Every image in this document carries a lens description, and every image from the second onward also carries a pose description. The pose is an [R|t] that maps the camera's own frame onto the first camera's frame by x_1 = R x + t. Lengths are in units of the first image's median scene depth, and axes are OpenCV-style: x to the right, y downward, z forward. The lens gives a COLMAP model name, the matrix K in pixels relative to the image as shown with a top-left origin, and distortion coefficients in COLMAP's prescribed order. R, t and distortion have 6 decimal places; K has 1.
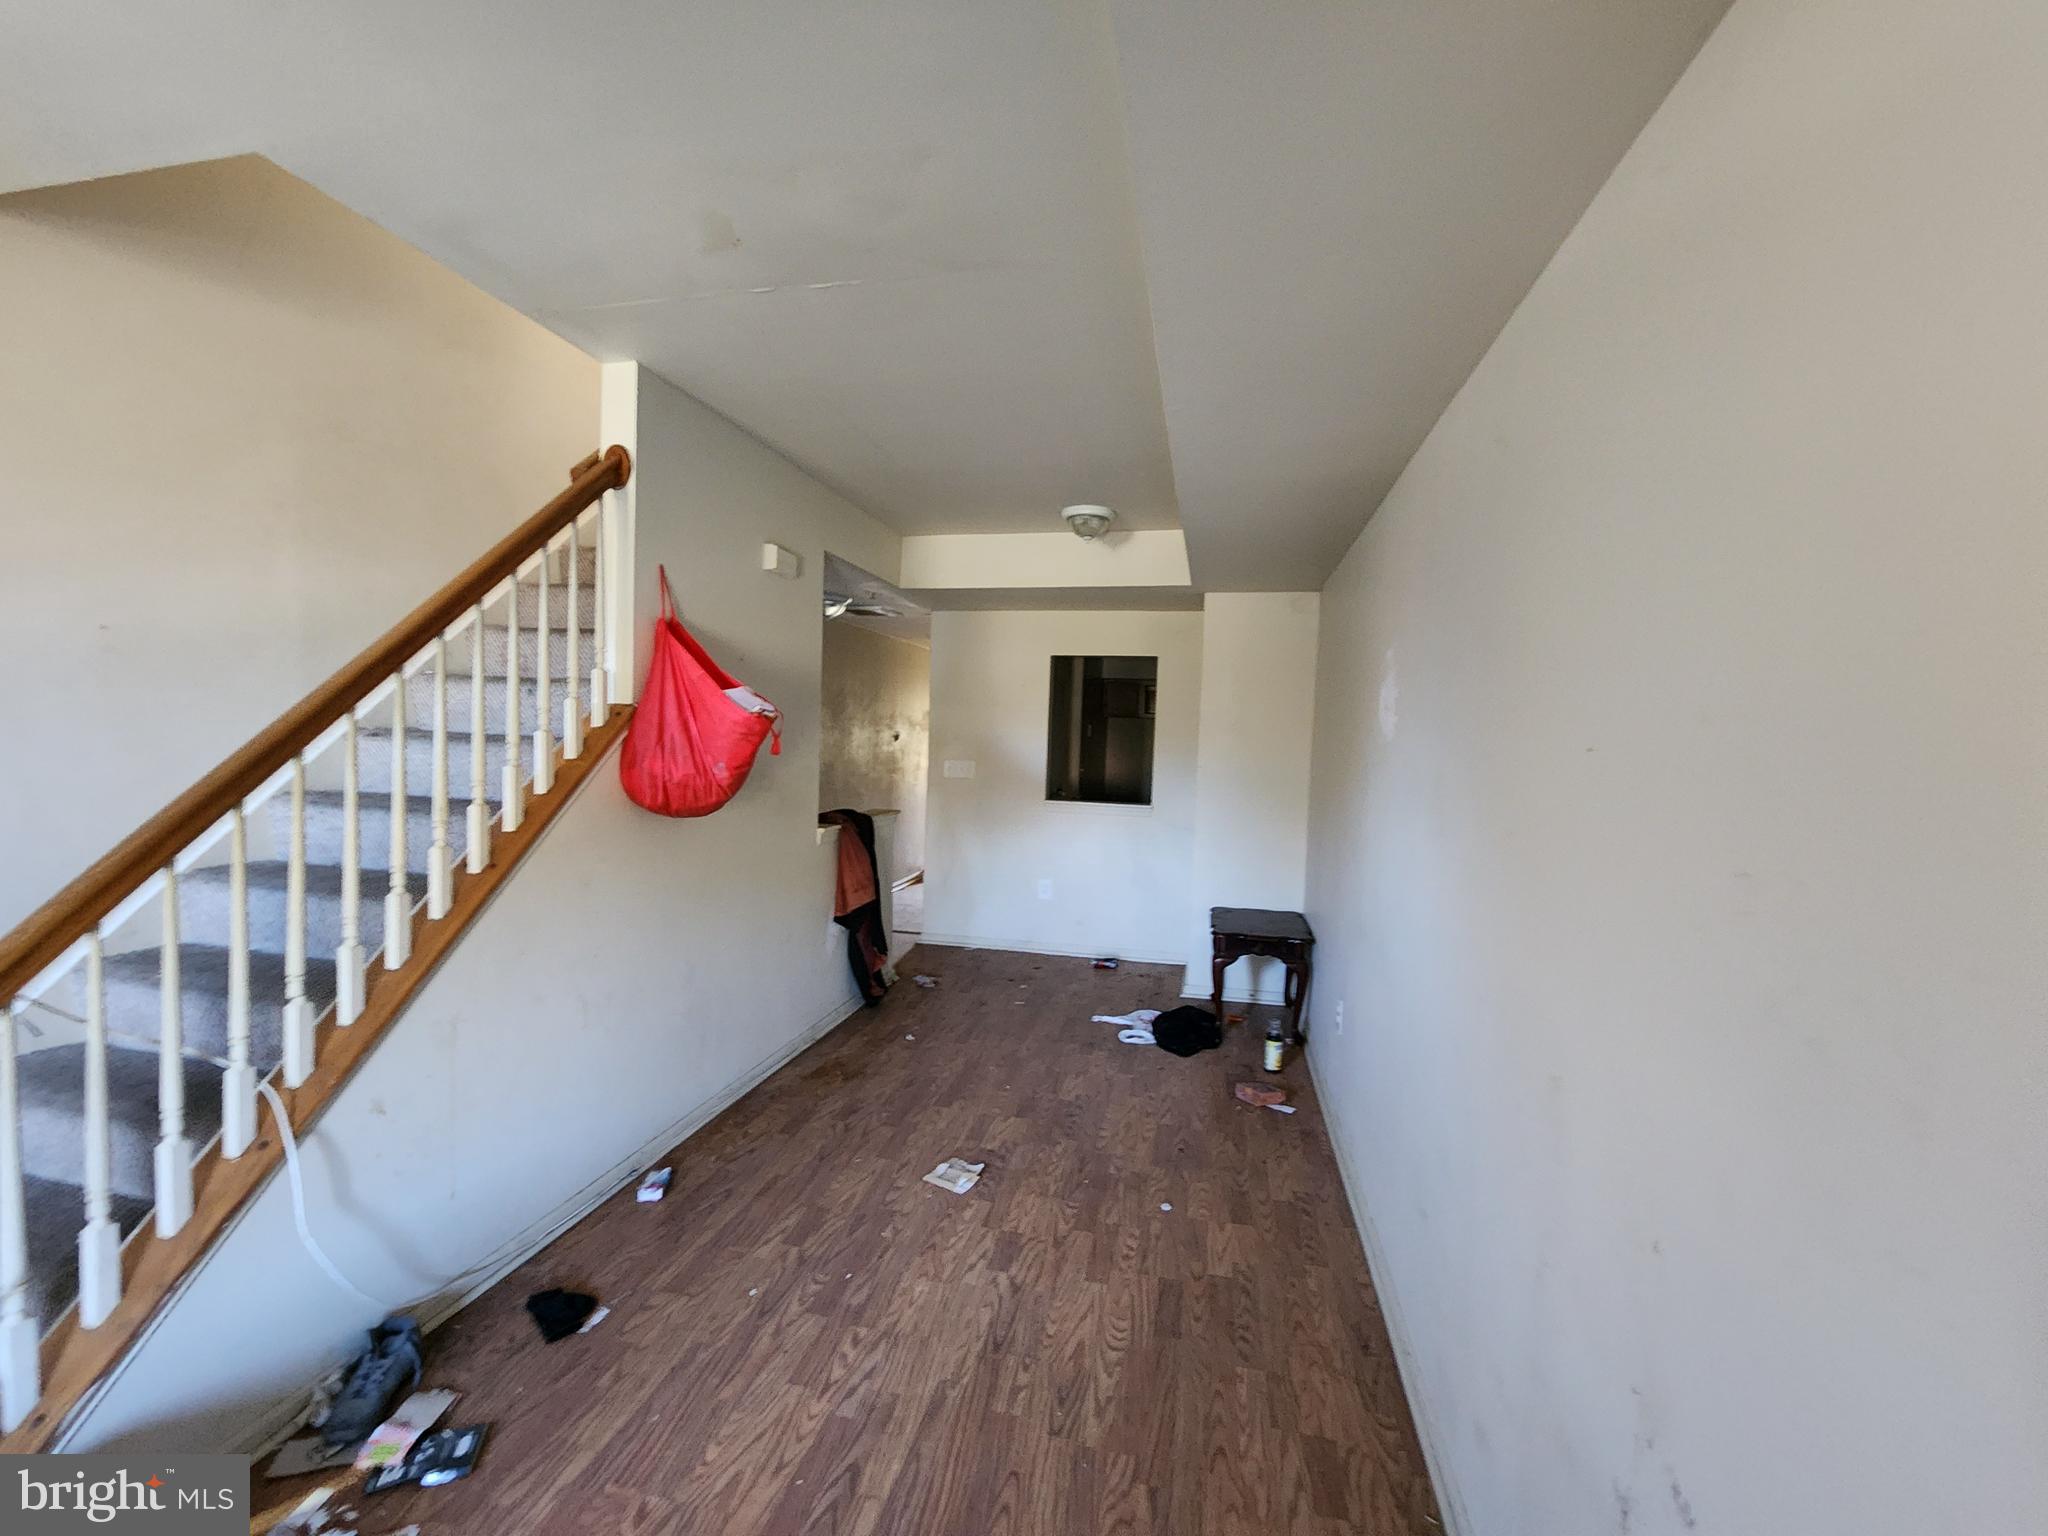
lens RADIAL K [[829.4, 0, 1023.1], [0, 829.4, 767.7], [0, 0, 1]] dist [0.000233, -0.002116]
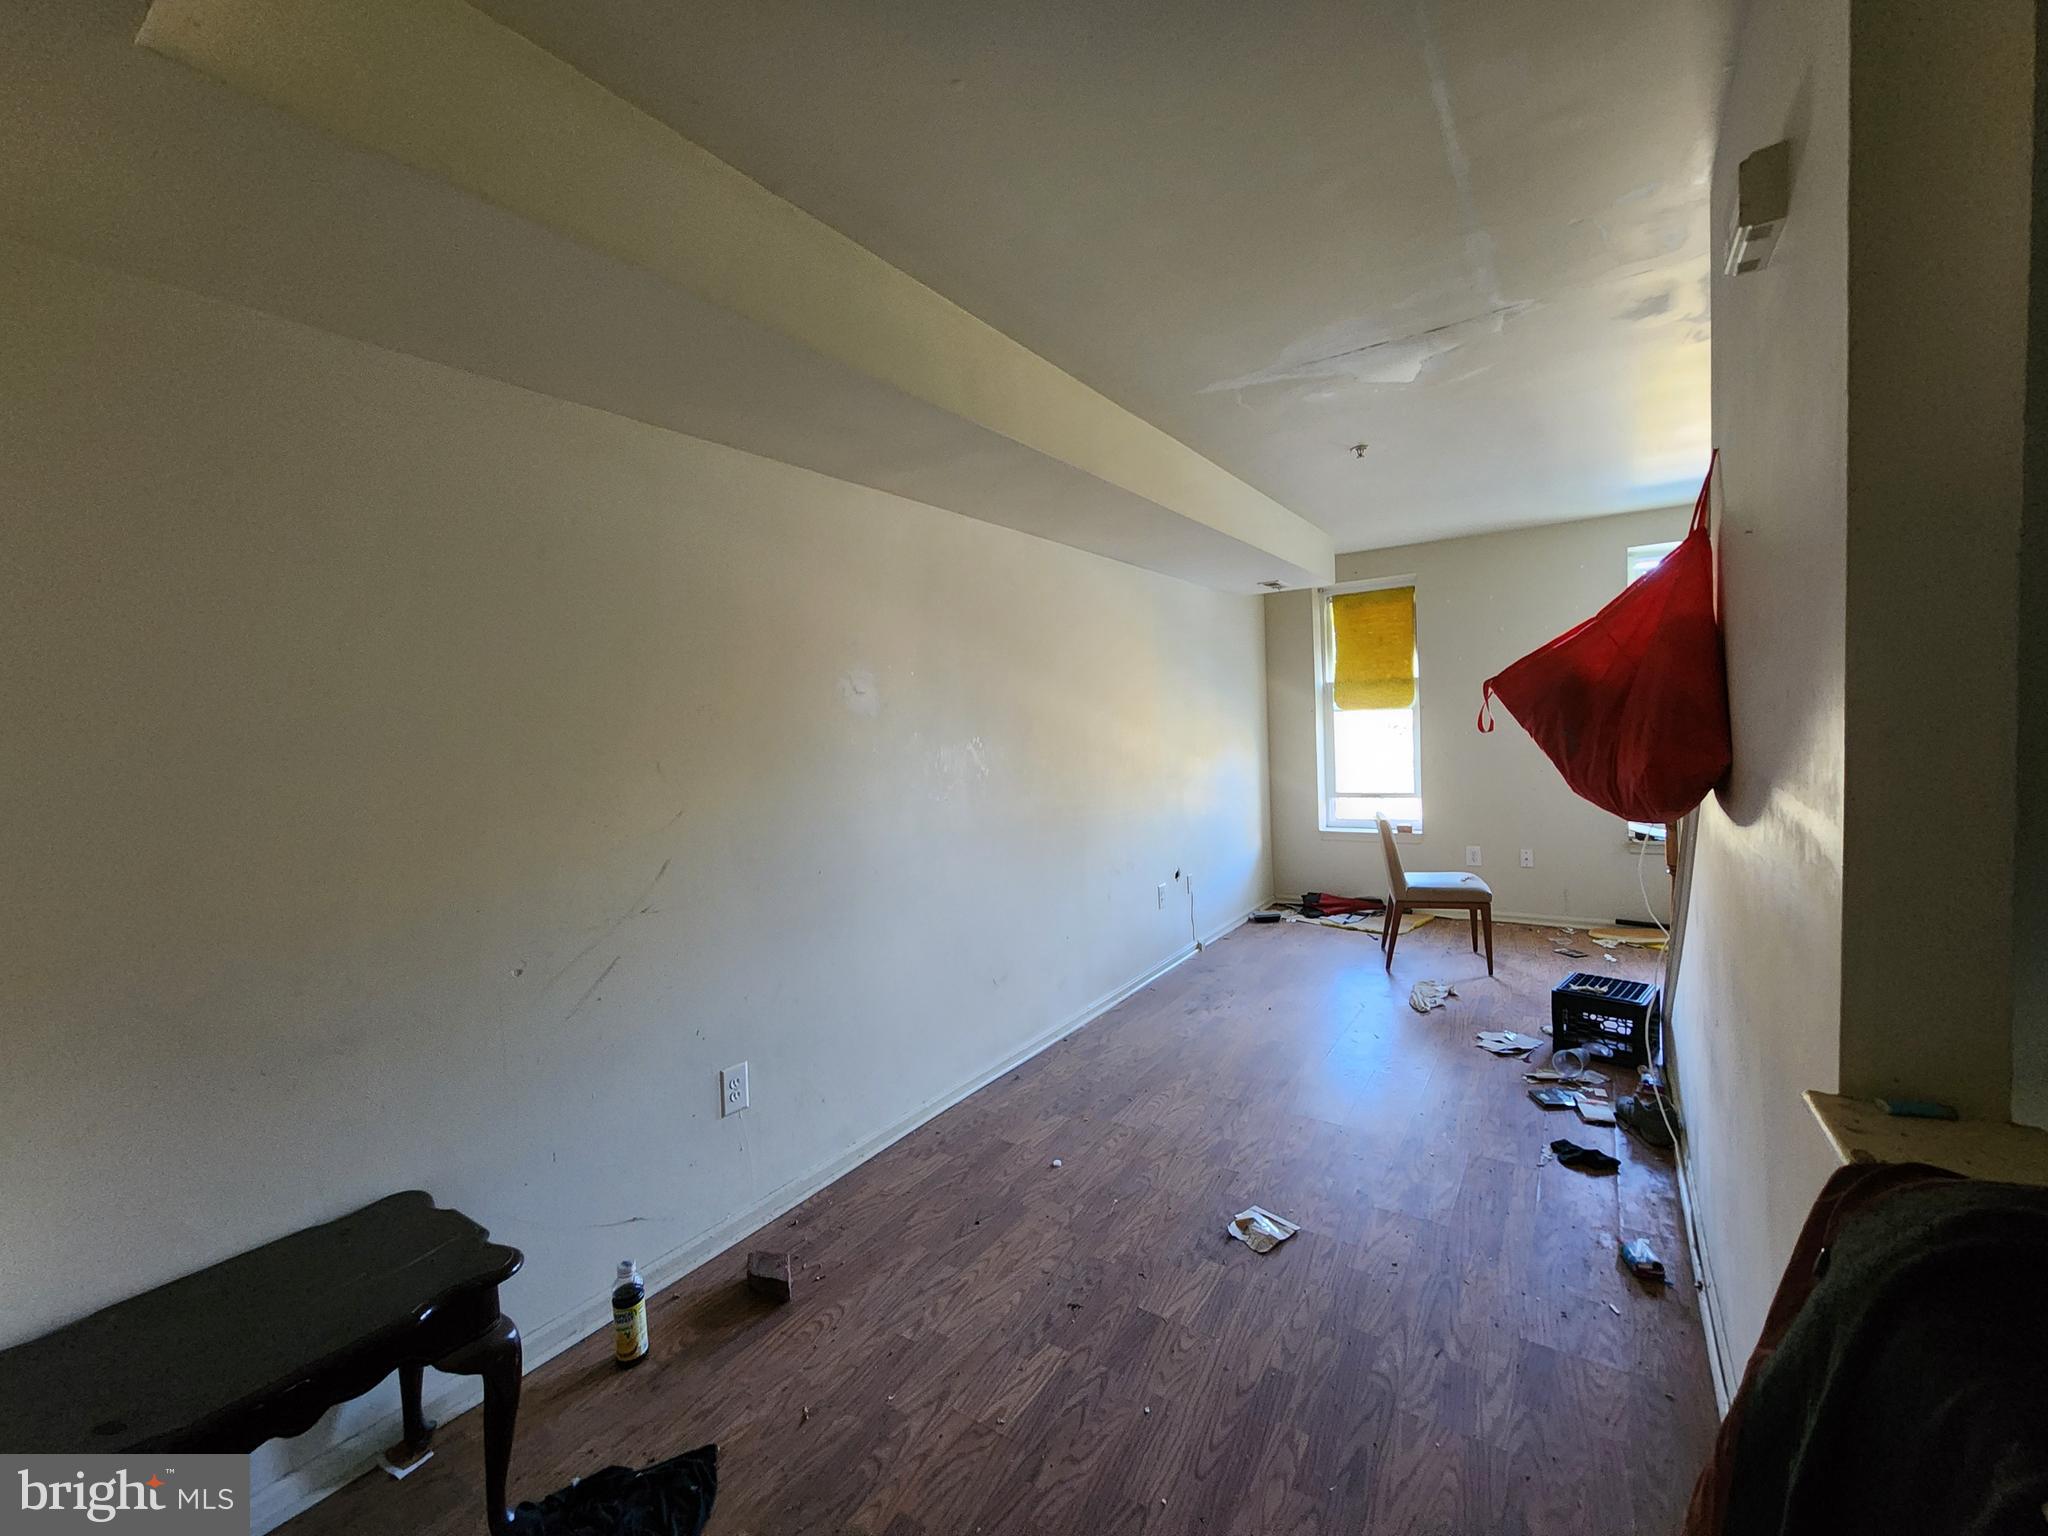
lens RADIAL K [[829.4, 0, 1030.8], [0, 829.4, 769.6], [0, 0, 1]] dist [0.000233, -0.002116]
pose [[-0.930475, -0.014878, 0.366054, -0.170974], [0.024379, 0.994446, 0.102386, -0.077306], [-0.365544, 0.104191, -0.924944, 1.887444]]
